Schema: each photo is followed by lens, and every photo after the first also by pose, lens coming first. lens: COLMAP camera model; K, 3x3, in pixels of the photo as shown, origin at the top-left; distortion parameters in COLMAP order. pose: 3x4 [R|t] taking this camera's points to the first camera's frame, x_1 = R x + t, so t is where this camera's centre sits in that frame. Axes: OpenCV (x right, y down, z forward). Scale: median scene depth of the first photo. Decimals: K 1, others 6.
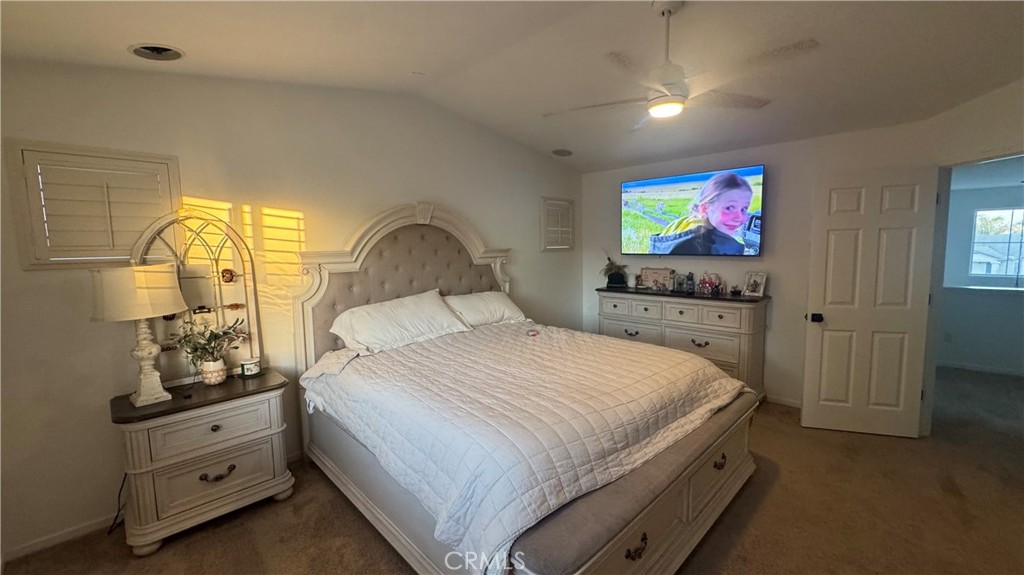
lens RADIAL K [[406.7, 0, 512.2], [0, 406.7, 283.2], [0, 0, 1]] dist [-0.001116, 0.000058]
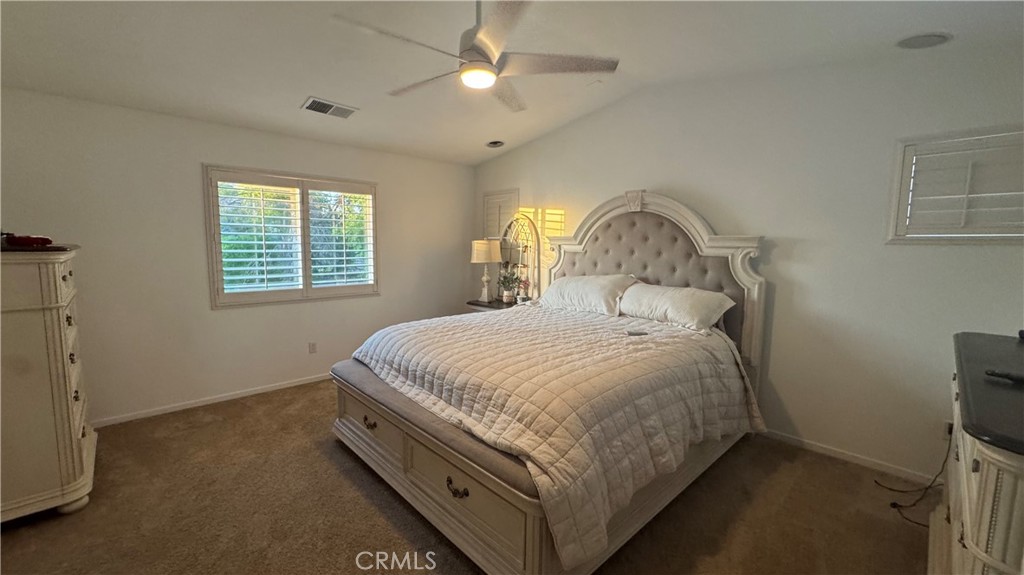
lens RADIAL K [[406.7, 0, 508.5], [0, 406.7, 287.1], [0, 0, 1]] dist [-0.001116, 0.000058]
pose [[-0.017911, 0.117734, -0.992884, 1.003138], [-0.107130, 0.987100, 0.118981, -0.052098], [0.994084, 0.108498, -0.005067, 0.841345]]
